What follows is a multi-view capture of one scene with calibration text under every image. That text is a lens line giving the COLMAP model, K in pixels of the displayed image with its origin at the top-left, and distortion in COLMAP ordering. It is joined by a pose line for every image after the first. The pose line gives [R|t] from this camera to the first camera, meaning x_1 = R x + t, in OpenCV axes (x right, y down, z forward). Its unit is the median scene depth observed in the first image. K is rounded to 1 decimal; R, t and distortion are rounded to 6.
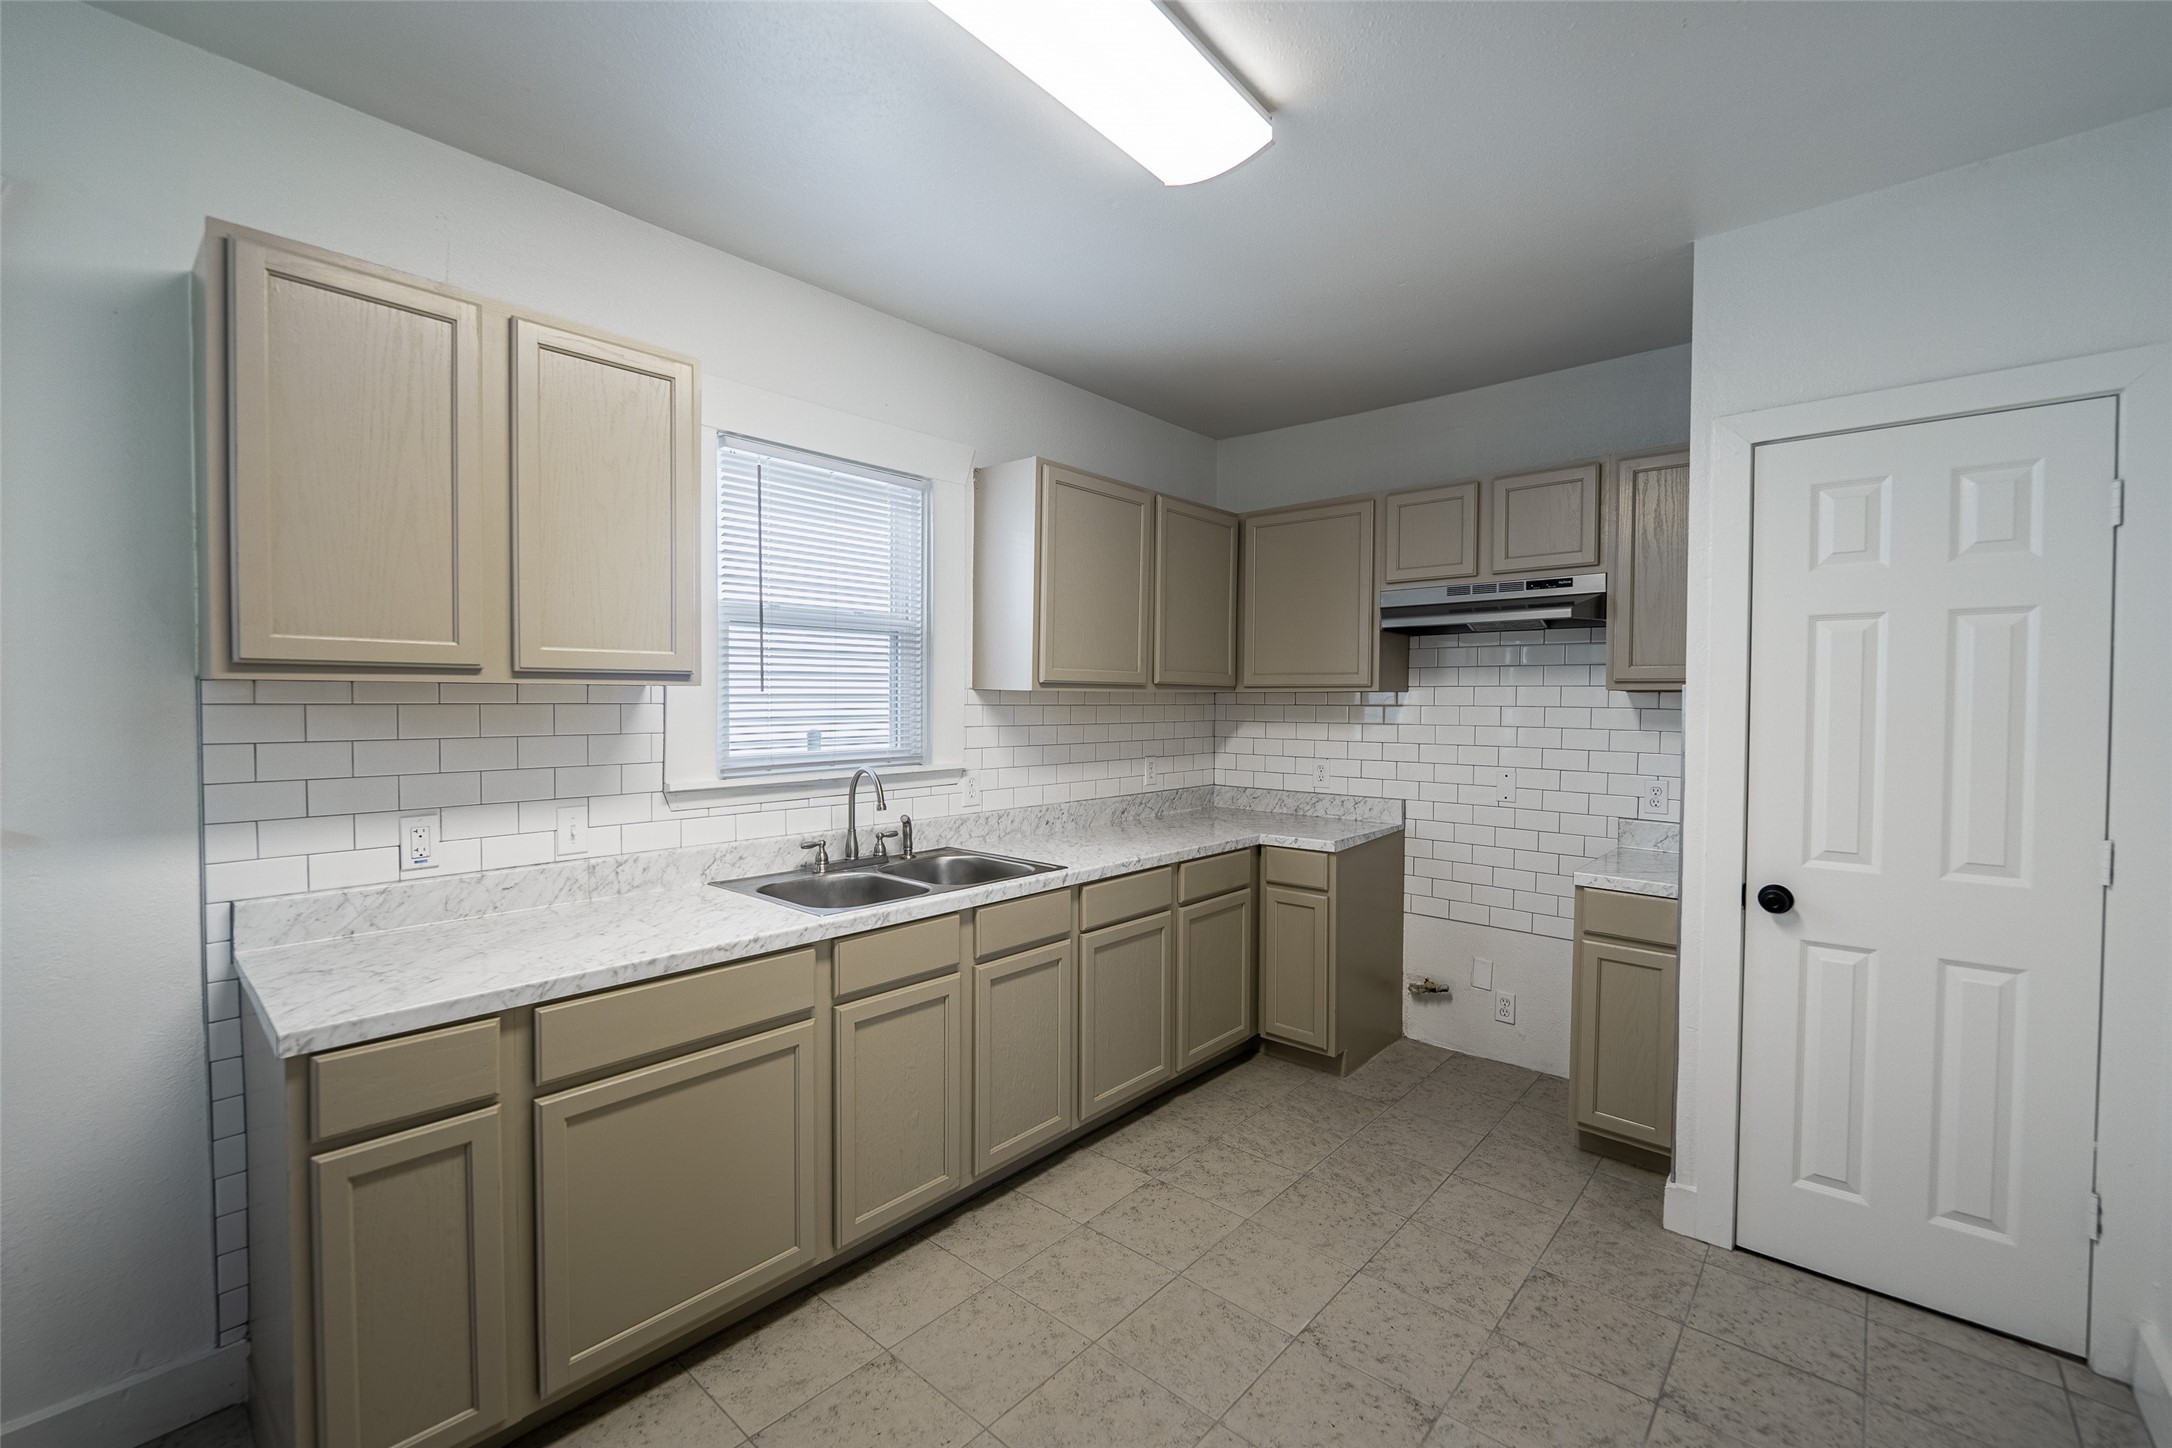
lens RADIAL K [[896.7, 0, 1080.8], [0, 896.7, 725.0], [0, 0, 1]] dist [-0.003266, -0.002236]
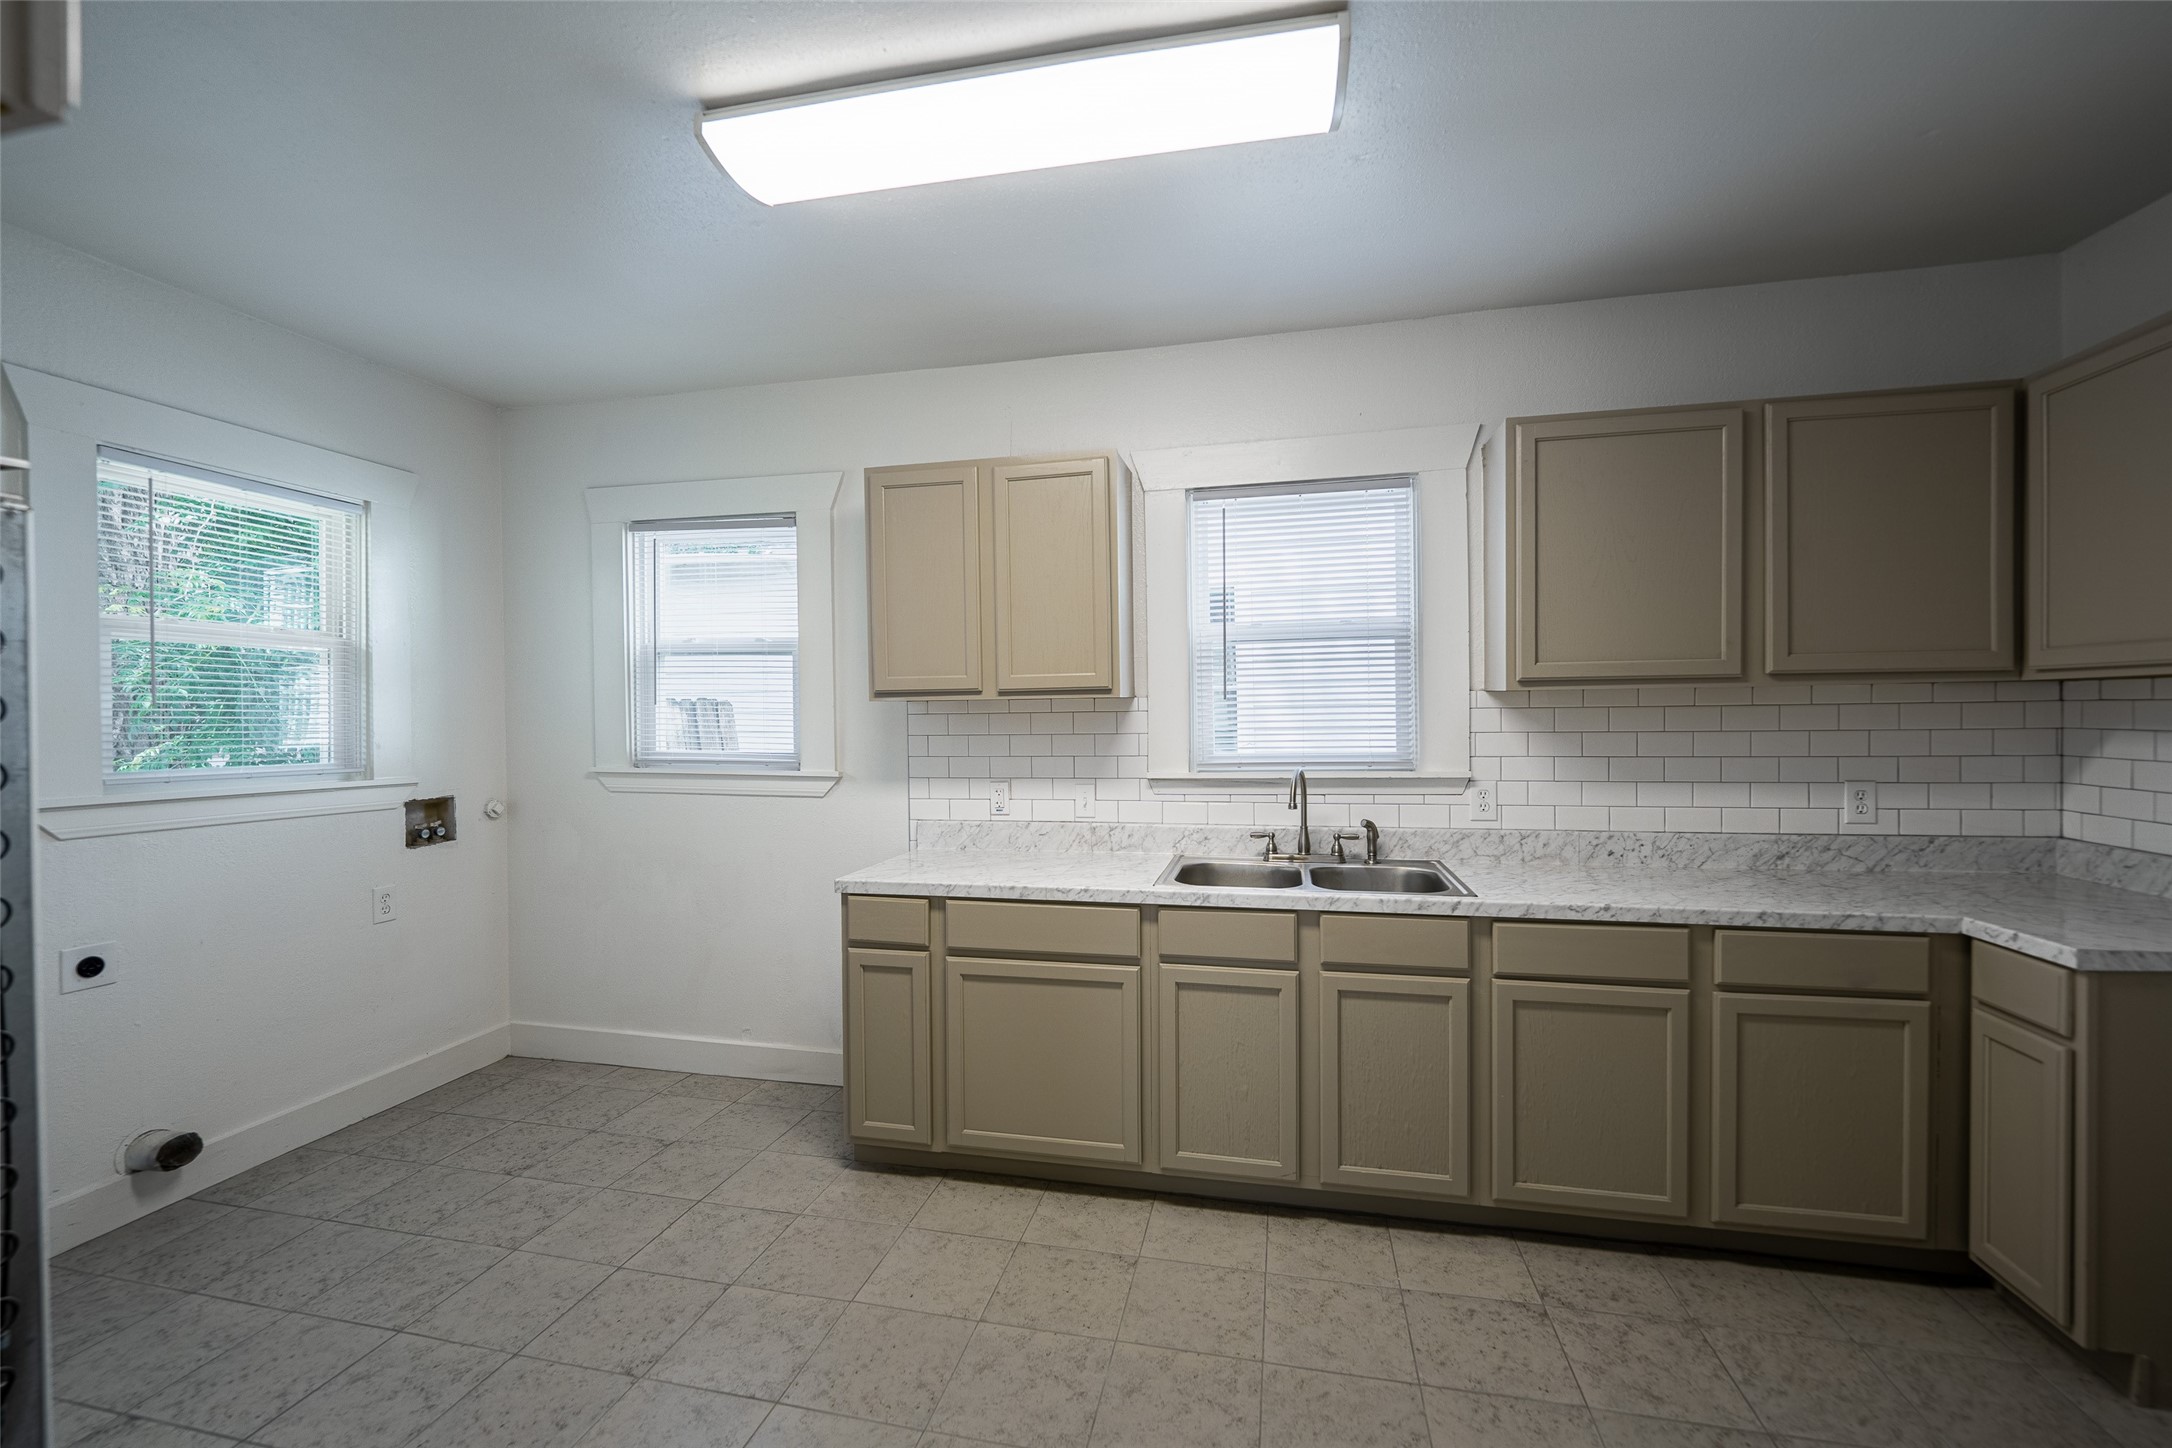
lens RADIAL K [[896.7, 0, 1081.7], [0, 896.7, 724.0], [0, 0, 1]] dist [-0.003266, -0.002236]
pose [[0.488814, 0.001590, -0.872387, 0.485908], [-0.009749, 0.999946, -0.003640, 0.000660], [0.872334, 0.010284, 0.488803, 0.218622]]
